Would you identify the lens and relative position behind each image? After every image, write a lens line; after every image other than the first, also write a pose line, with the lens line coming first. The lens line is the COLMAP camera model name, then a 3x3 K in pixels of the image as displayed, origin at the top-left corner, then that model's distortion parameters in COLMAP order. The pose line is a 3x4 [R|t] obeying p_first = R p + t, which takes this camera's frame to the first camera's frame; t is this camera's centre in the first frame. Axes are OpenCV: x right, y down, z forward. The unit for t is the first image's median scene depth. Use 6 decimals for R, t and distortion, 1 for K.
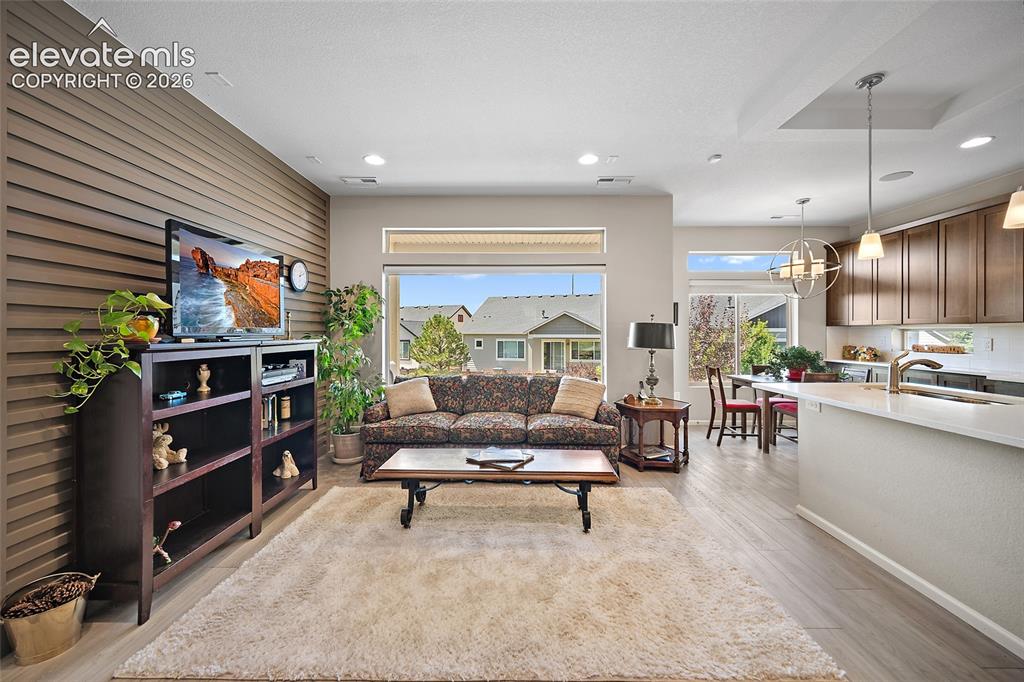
lens RADIAL K [[405.3, 0, 515.4], [0, 405.3, 329.8], [0, 0, 1]] dist [0.004776, -0.000021]
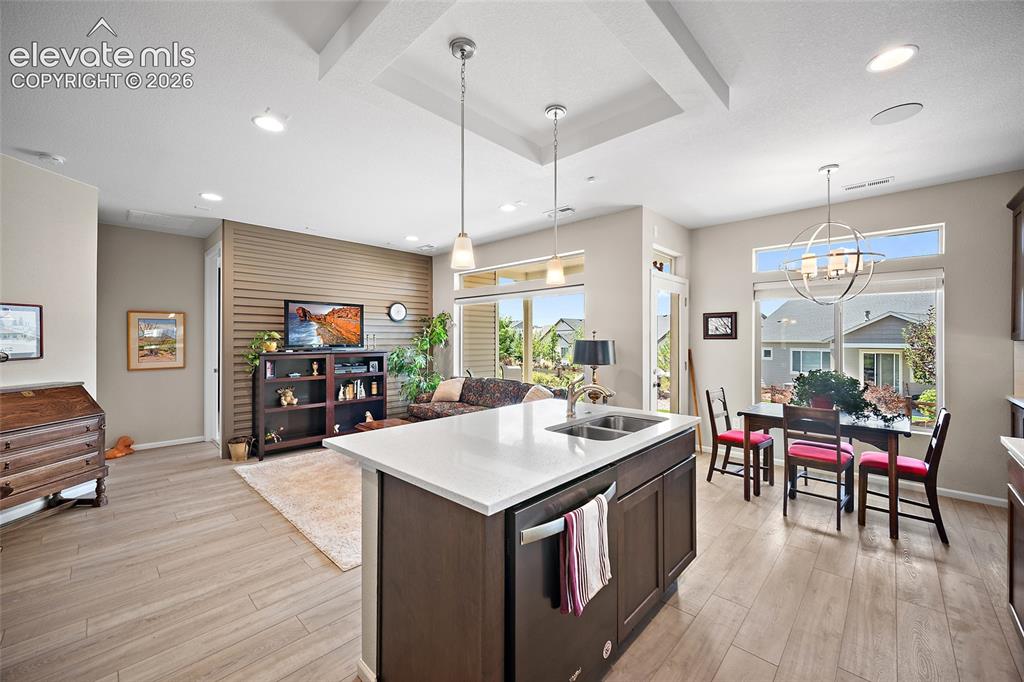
lens RADIAL K [[405.3, 0, 518.1], [0, 405.3, 335.1], [0, 0, 1]] dist [0.004776, -0.000021]
pose [[0.729315, -0.005568, -0.684155, 1.019895], [0.004138, 0.999984, -0.003727, -0.029082], [0.684165, -0.000112, 0.729327, 0.121816]]
